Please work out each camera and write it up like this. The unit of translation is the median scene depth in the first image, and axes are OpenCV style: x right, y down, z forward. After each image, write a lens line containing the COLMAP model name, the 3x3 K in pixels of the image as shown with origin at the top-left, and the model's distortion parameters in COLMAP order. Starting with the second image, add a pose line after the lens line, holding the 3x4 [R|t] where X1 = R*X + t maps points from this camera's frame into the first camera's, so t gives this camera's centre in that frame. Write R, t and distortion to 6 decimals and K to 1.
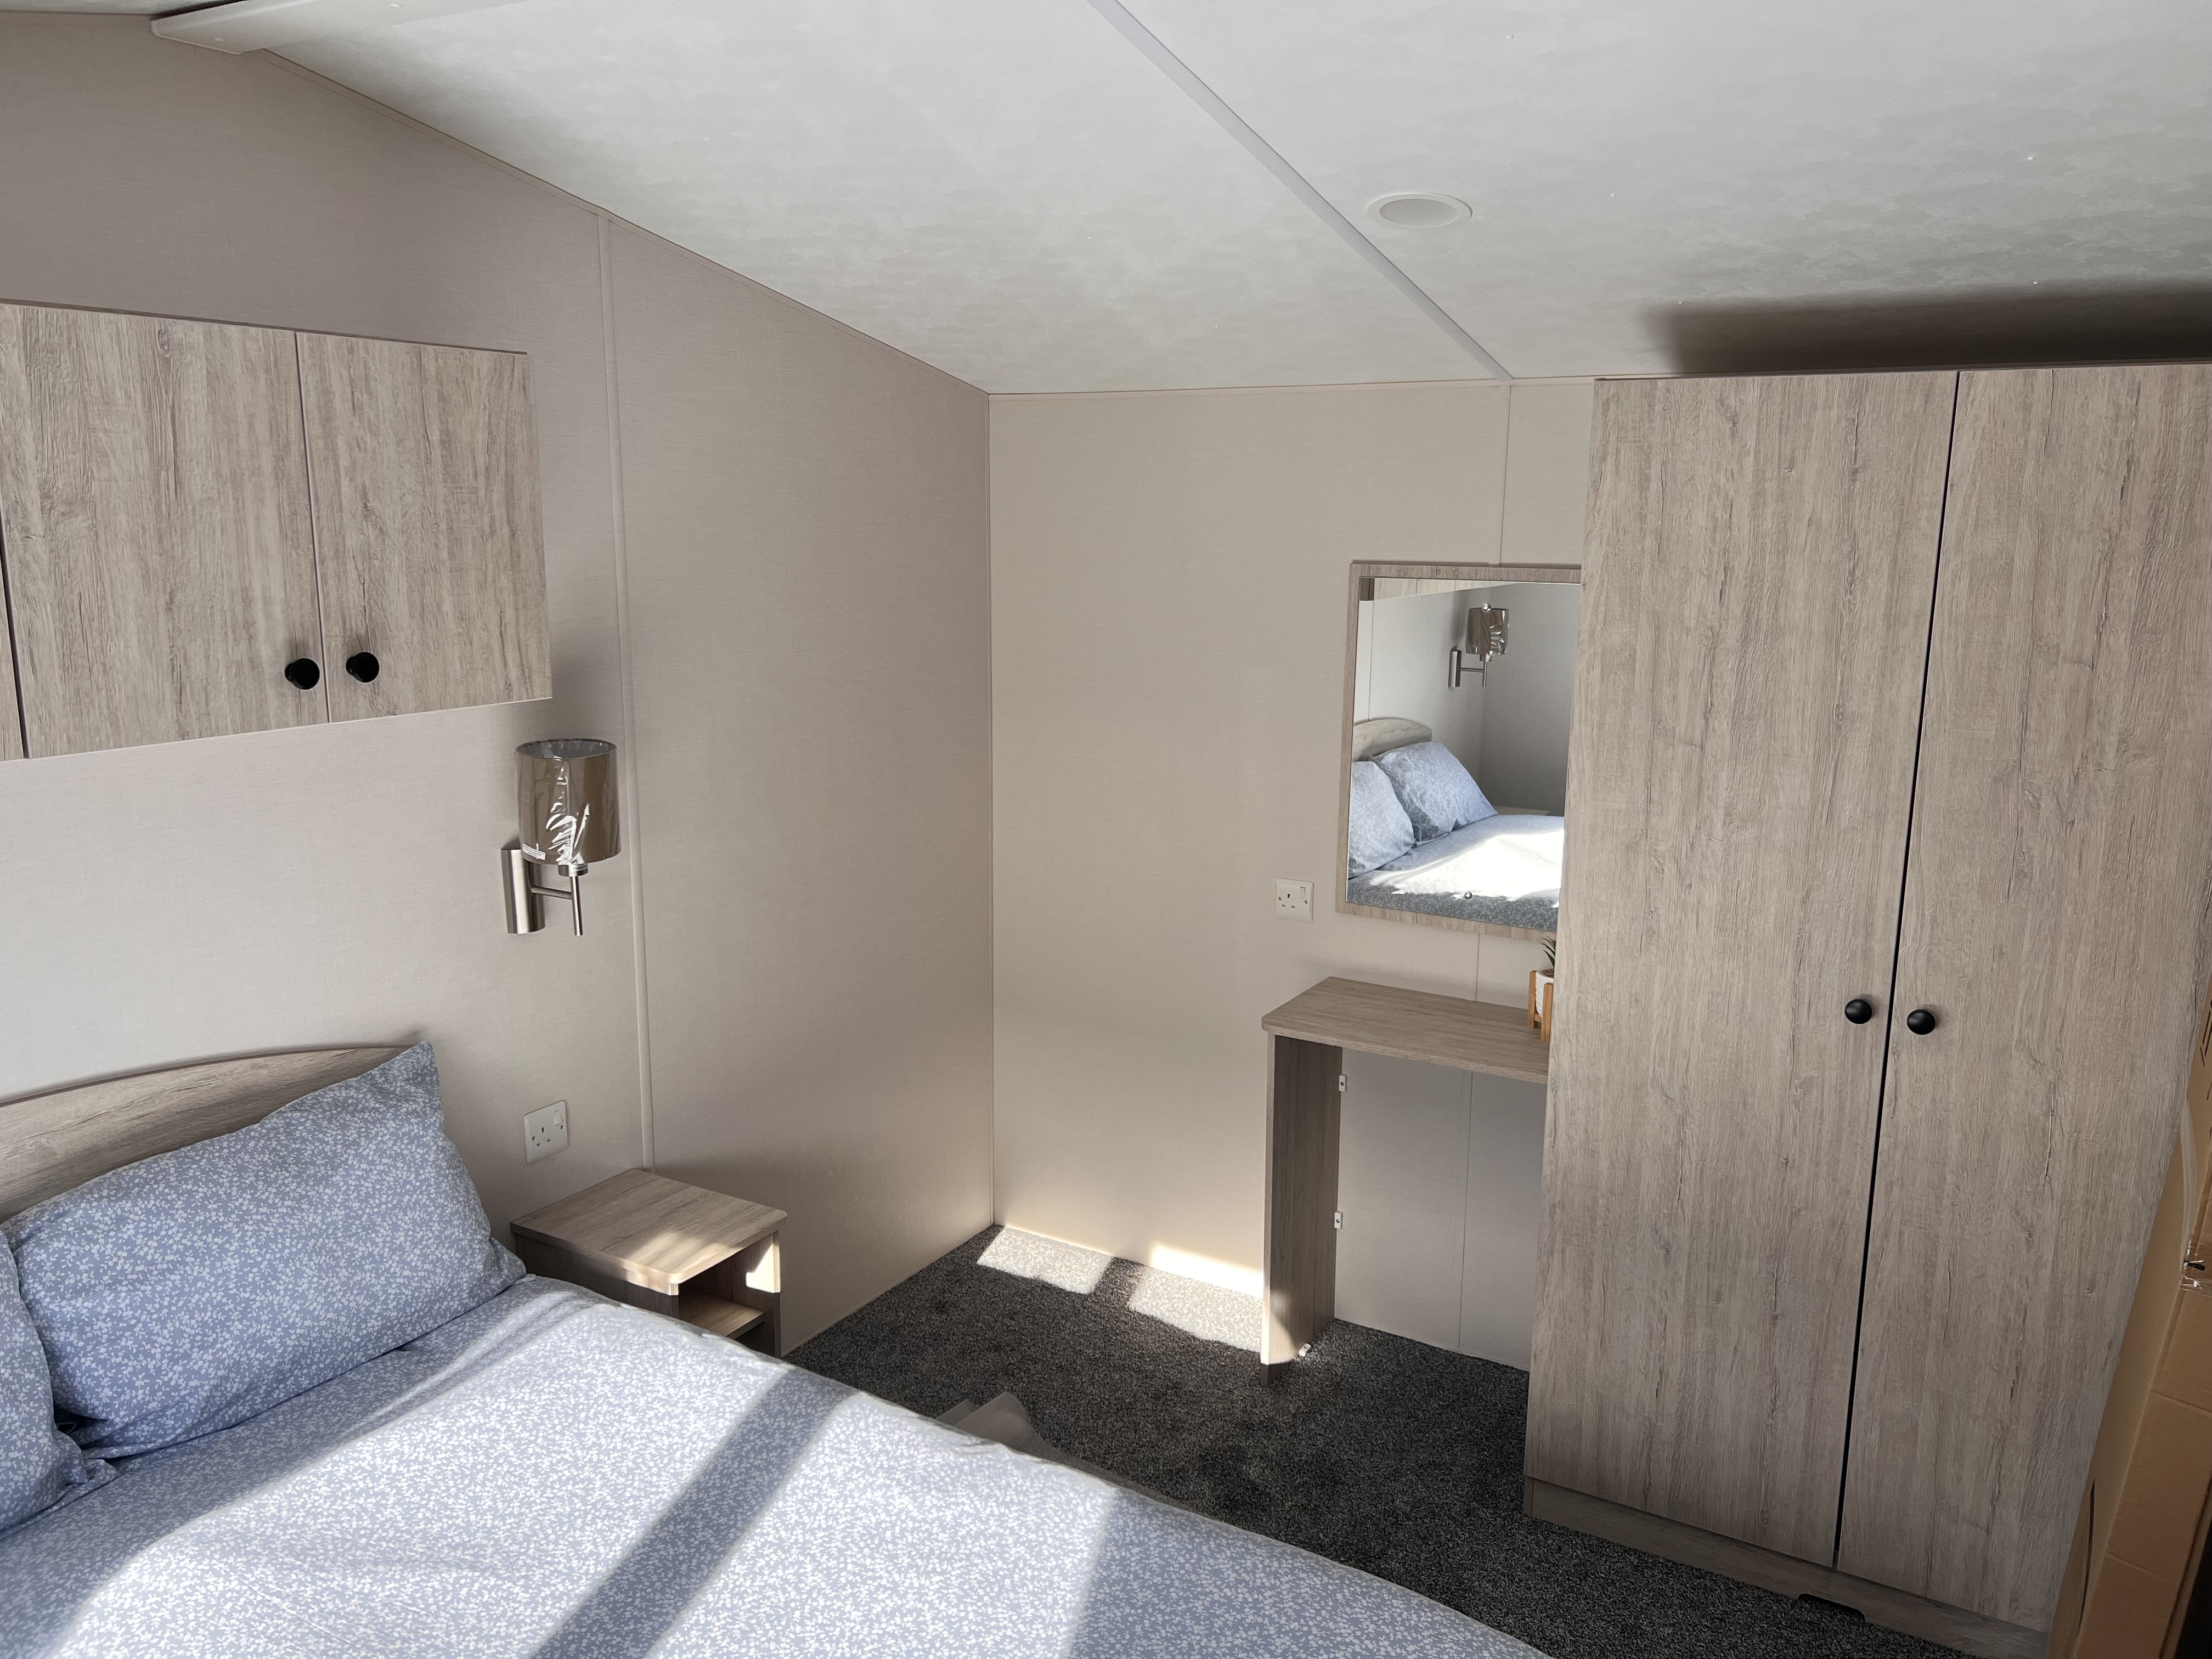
lens RADIAL K [[1654.3, 0, 1158.0], [0, 1654.3, 839.6], [0, 0, 1]] dist [0.057942, -0.066411]
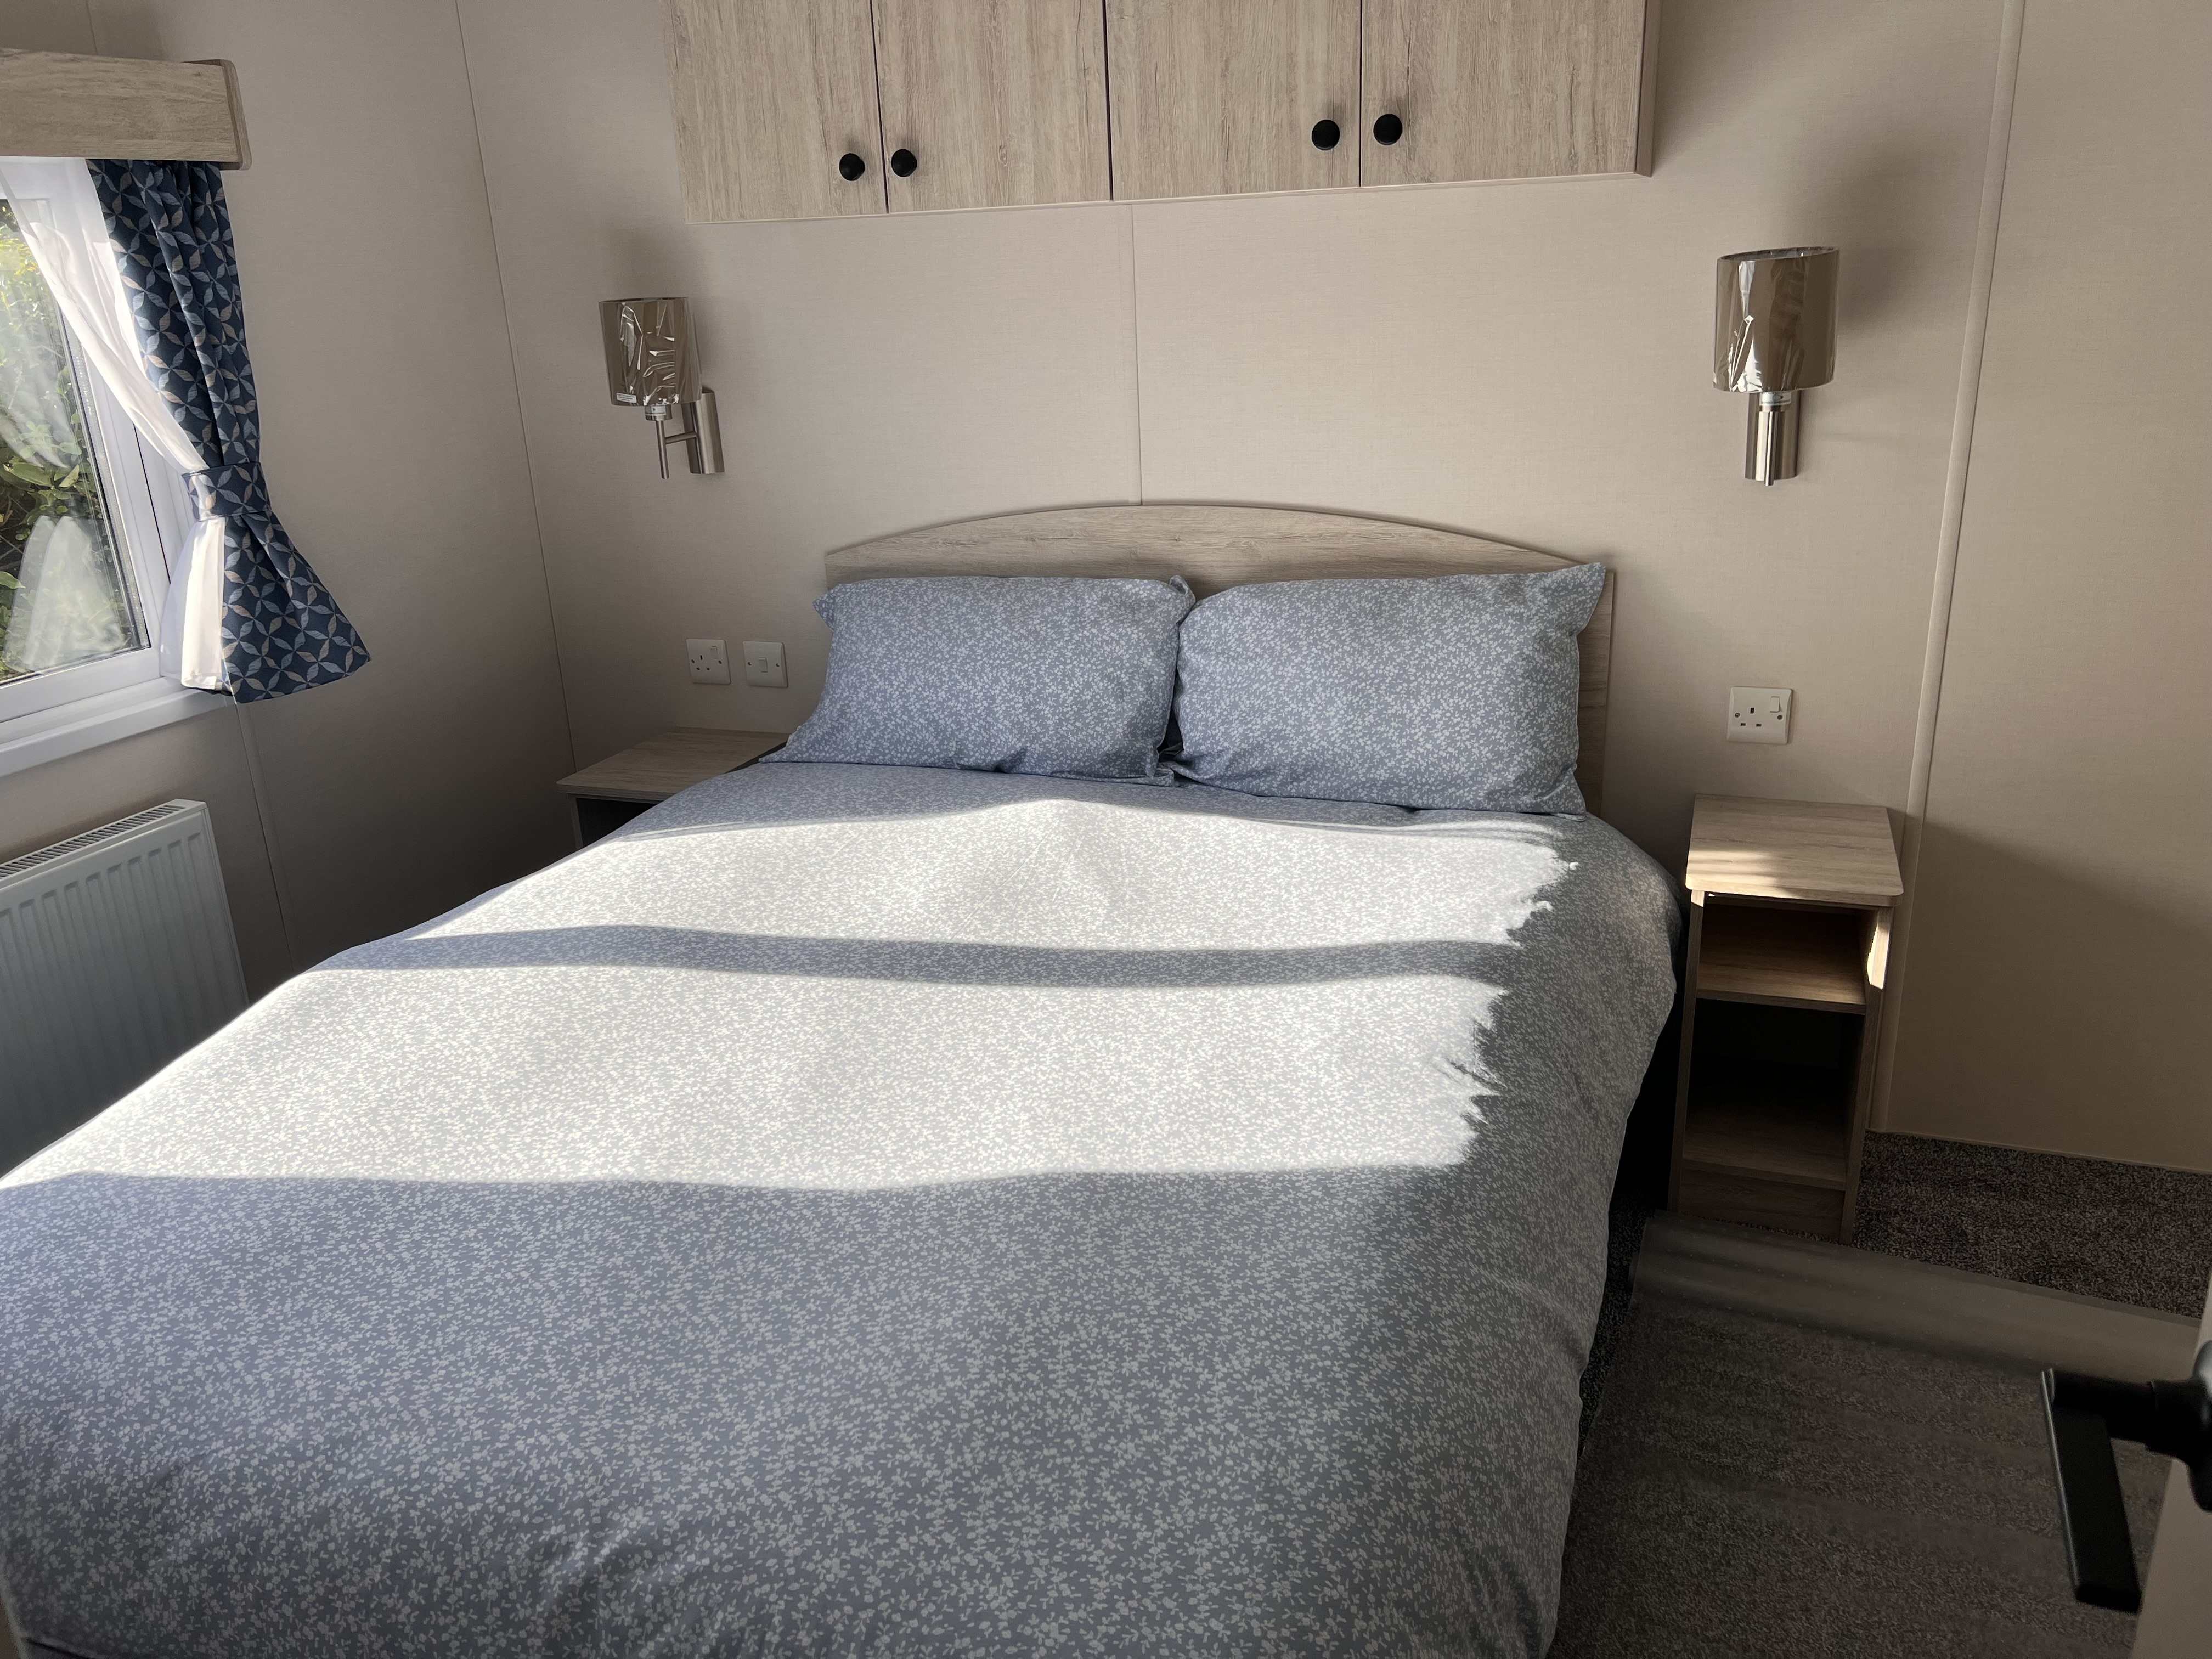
lens RADIAL K [[1694.9, 0, 1106.0], [0, 1694.9, 829.5], [0, 0, 1]] dist [0.097492, -0.203460]
pose [[0.152930, 0.300071, -0.941578, 0.631658], [-0.150354, 0.948759, 0.277939, 0.040499], [0.976732, 0.099065, 0.190211, 0.659059]]
